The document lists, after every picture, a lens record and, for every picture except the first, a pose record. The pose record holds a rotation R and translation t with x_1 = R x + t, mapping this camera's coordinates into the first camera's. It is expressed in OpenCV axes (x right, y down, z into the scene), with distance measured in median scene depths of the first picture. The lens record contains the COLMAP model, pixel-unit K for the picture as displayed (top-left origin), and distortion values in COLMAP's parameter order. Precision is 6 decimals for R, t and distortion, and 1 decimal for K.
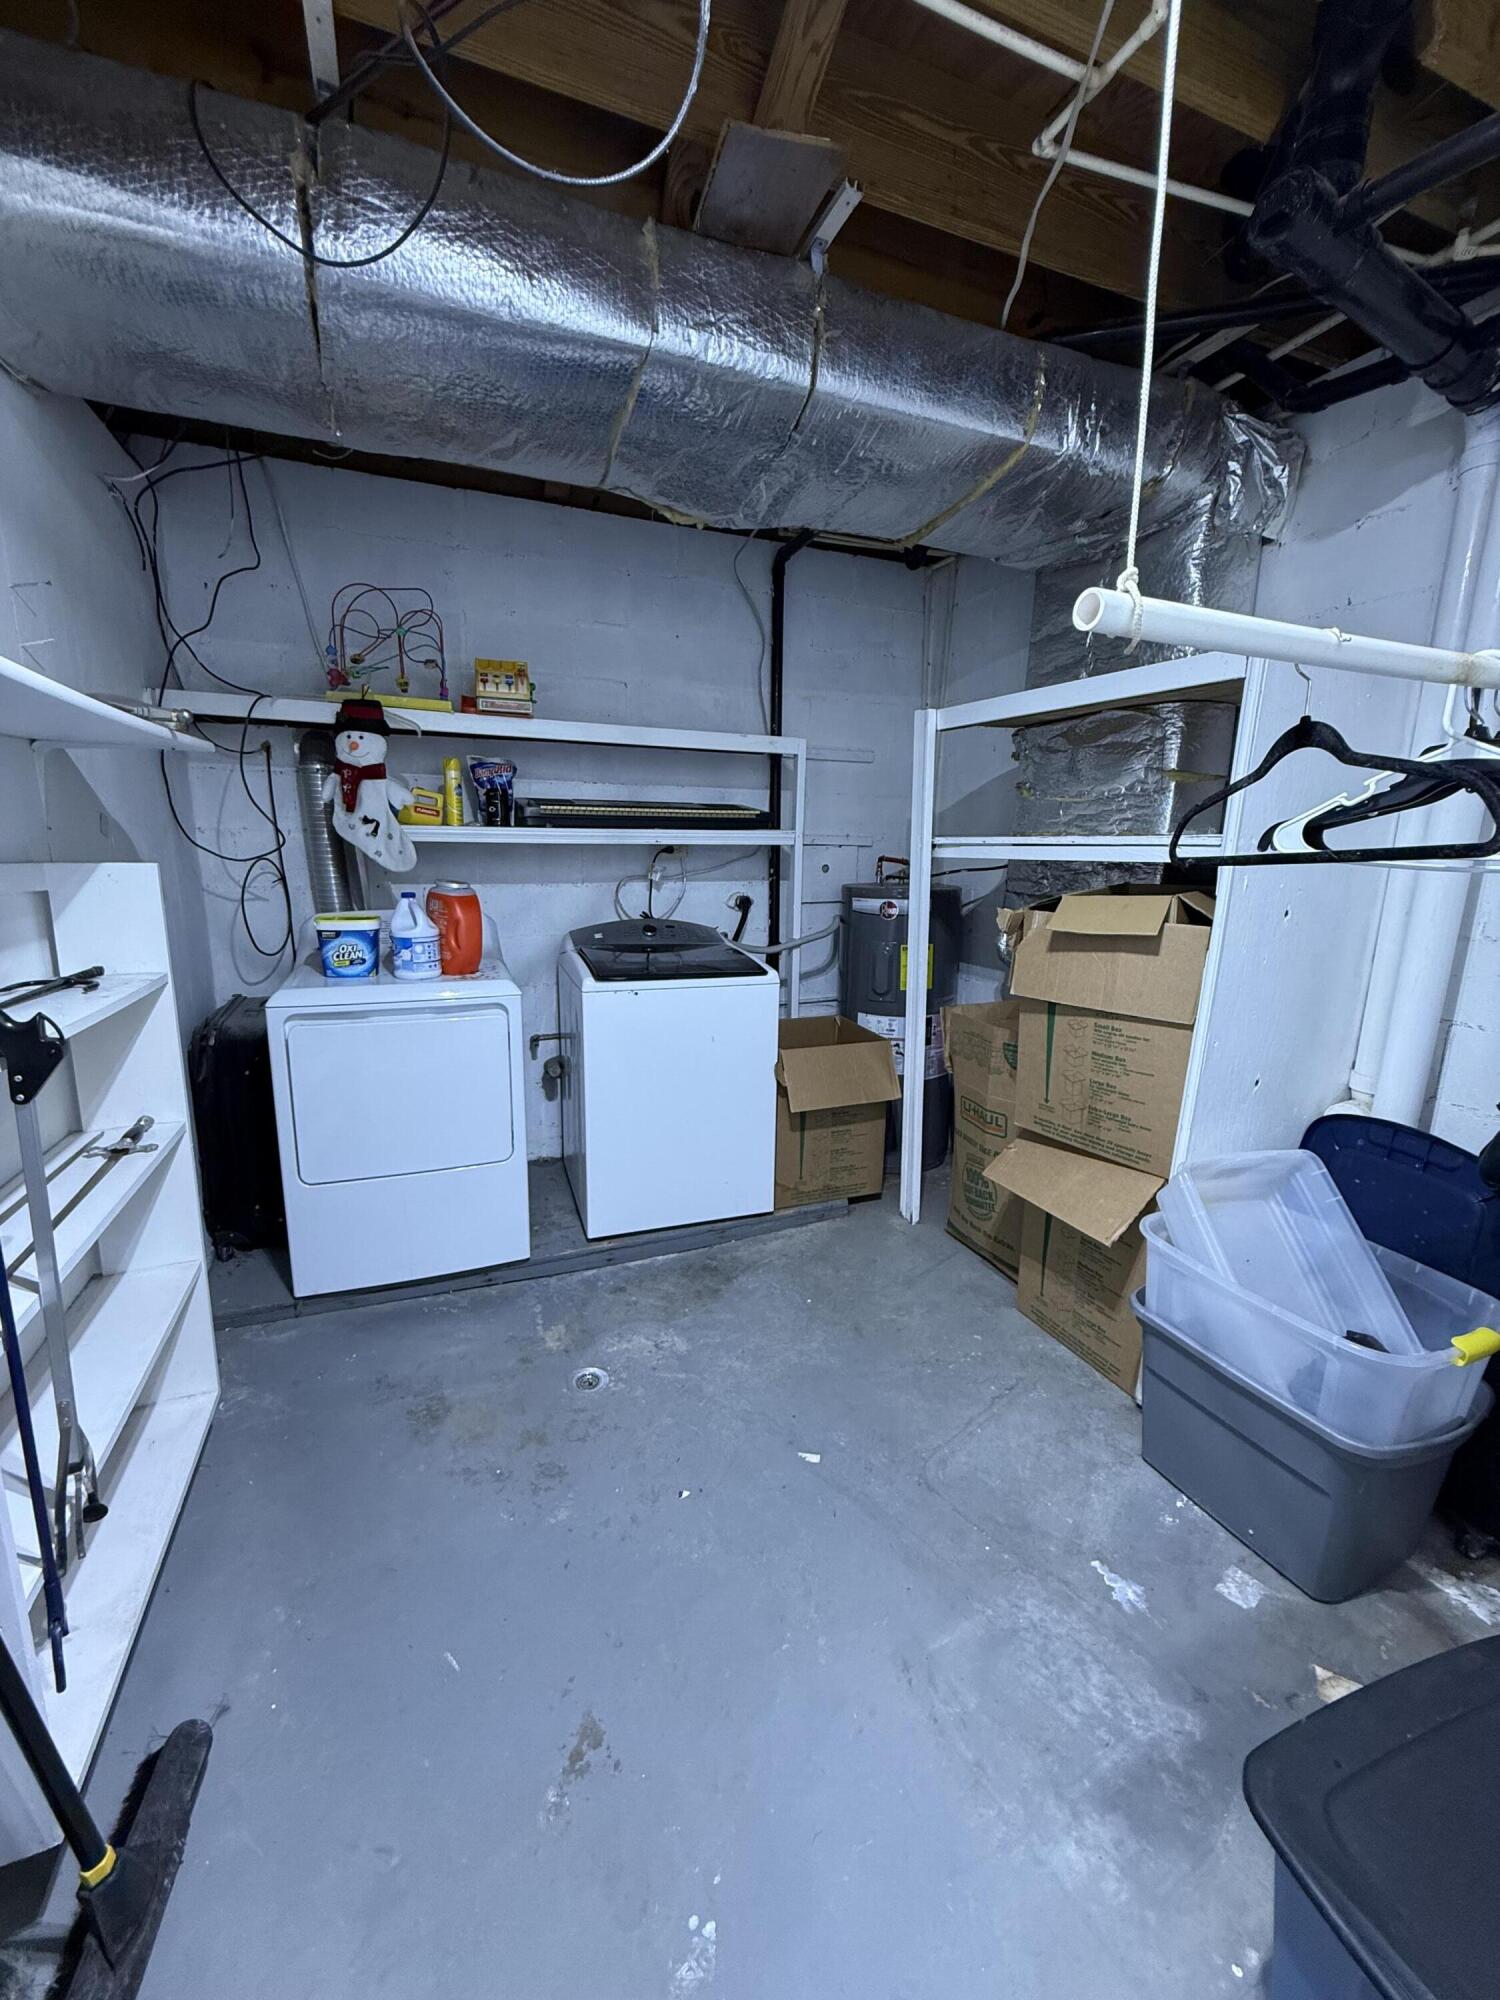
lens RADIAL K [[797.5, 0, 749.1], [0, 797.5, 998.0], [0, 0, 1]] dist [0.000088, 0.000089]
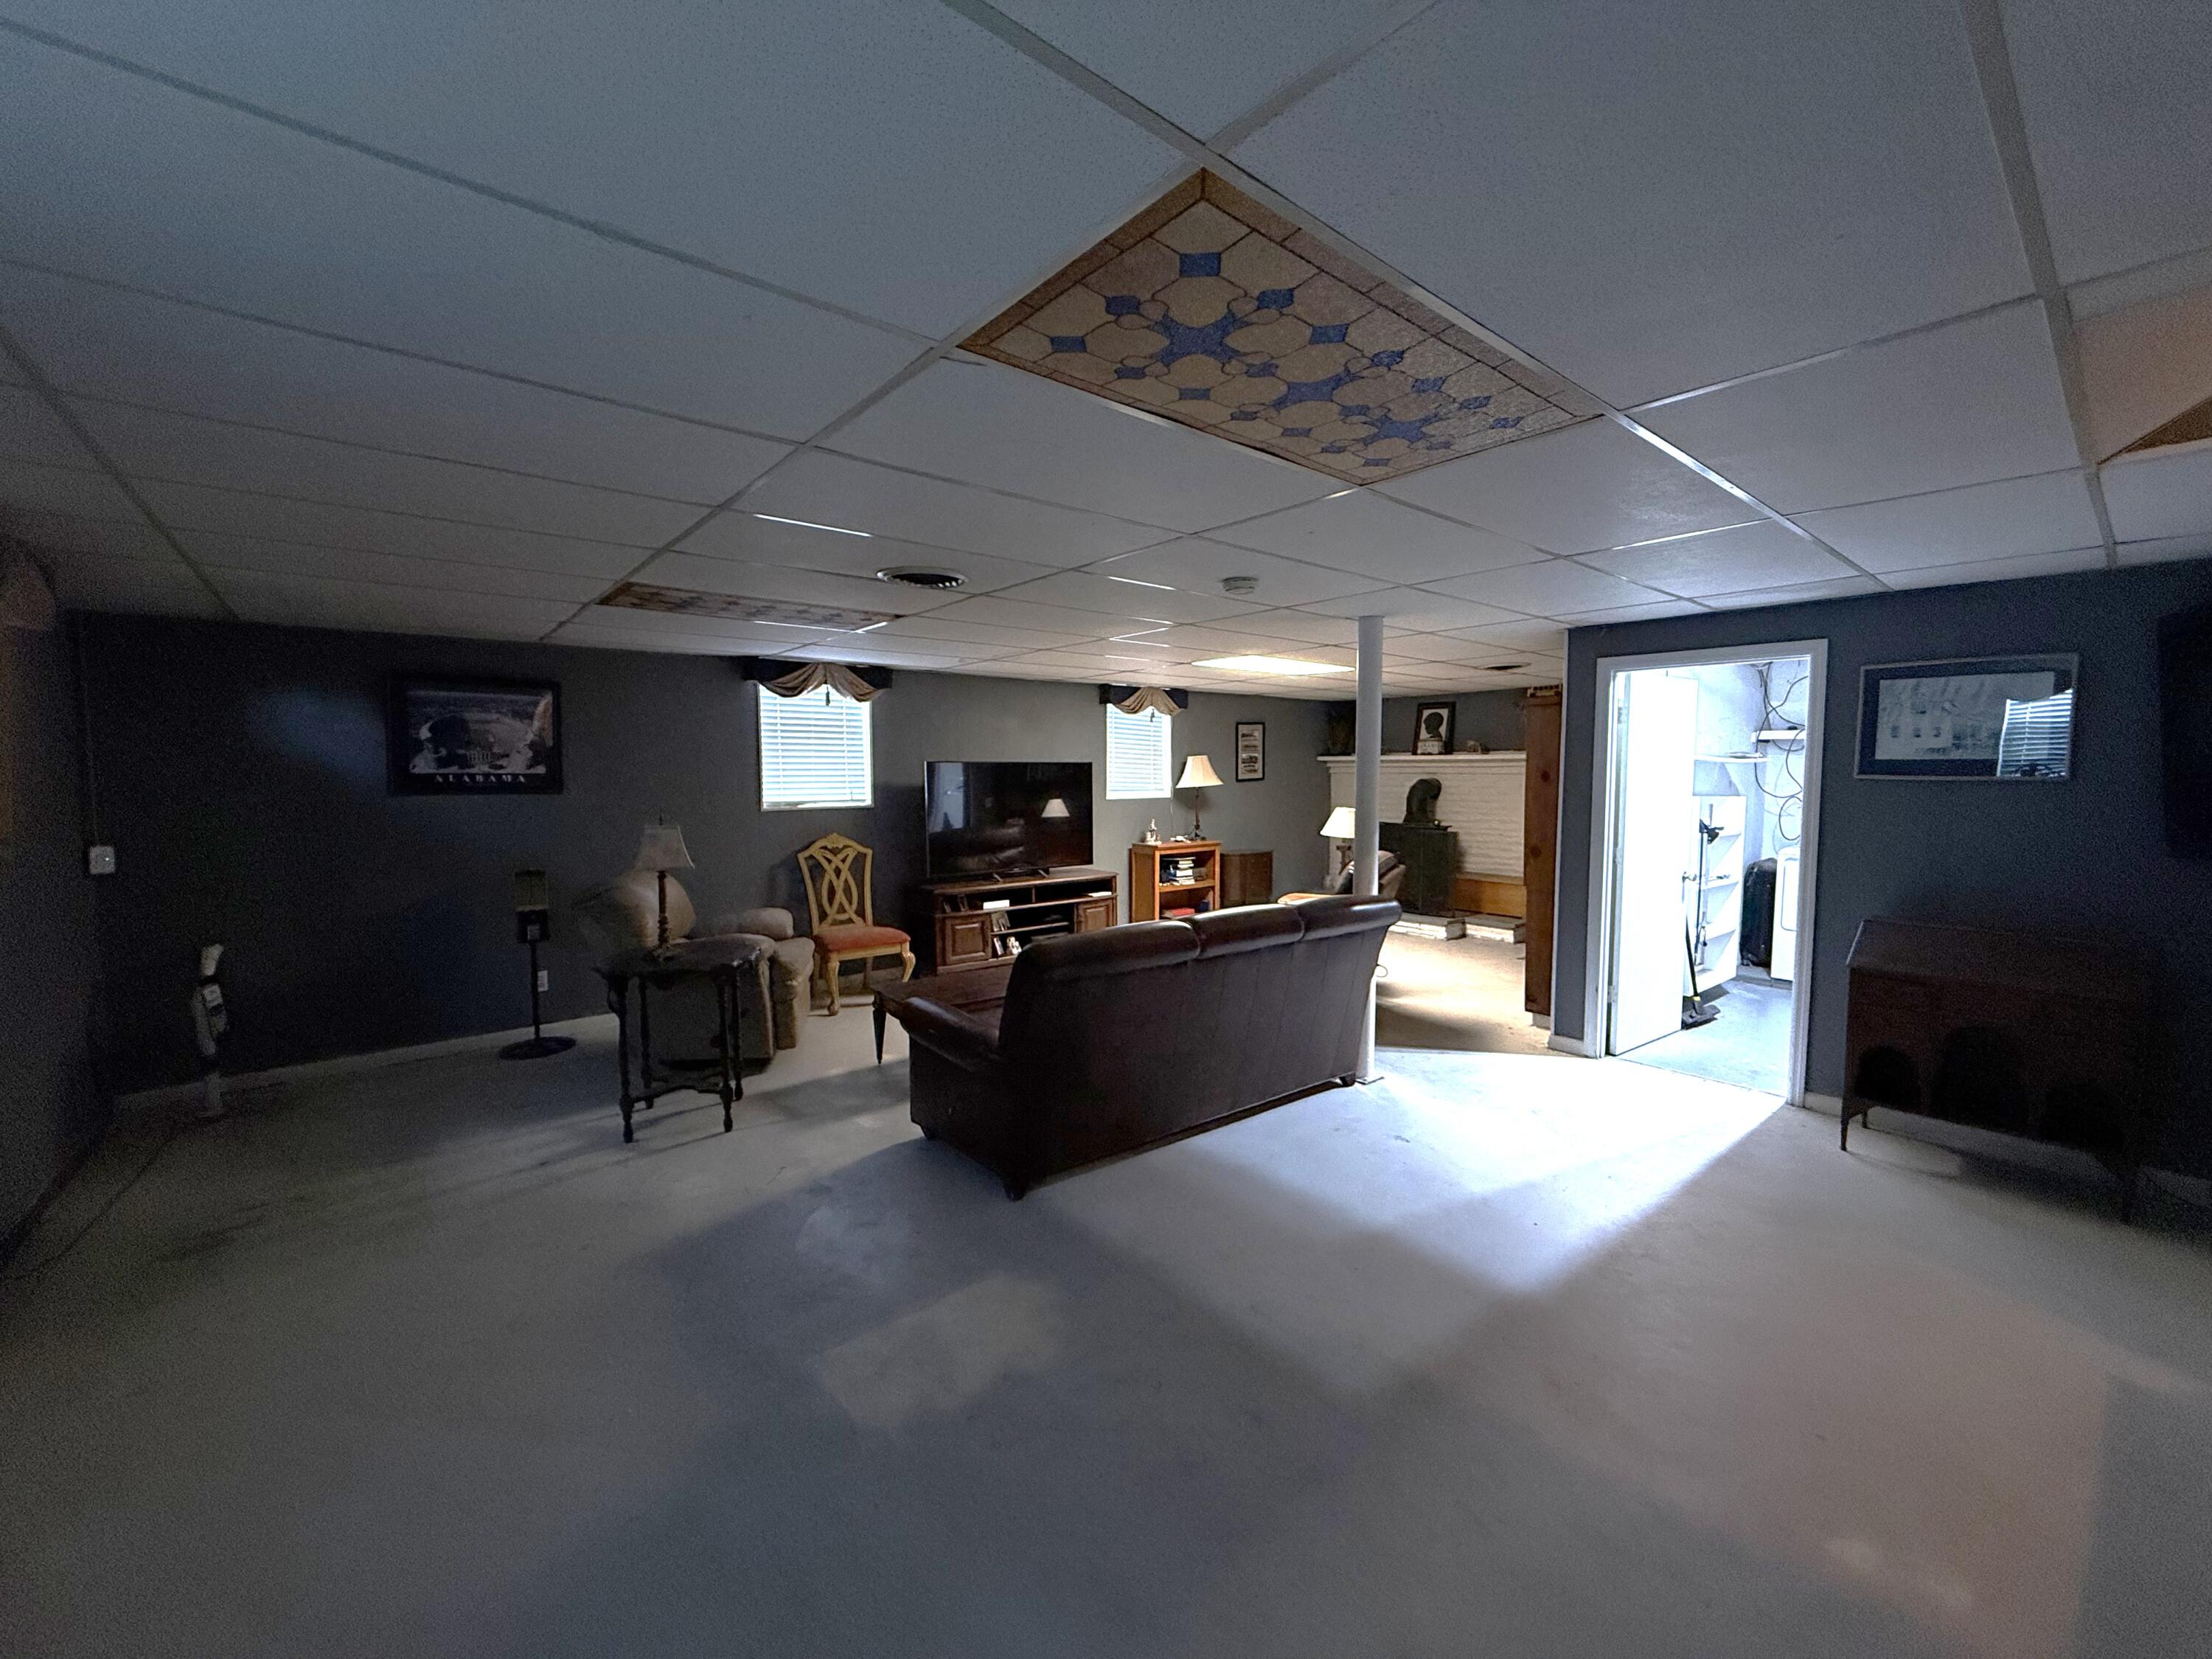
lens RADIAL K [[882.1, 0, 1106.1], [0, 882.1, 828.1], [0, 0, 1]] dist [0.000088, 0.000089]
pose [[0.304853, 0.041371, -0.951501, 1.264828], [-0.181961, 0.983183, -0.015550, 0.324988], [0.934856, 0.177877, 0.307254, -1.683586]]
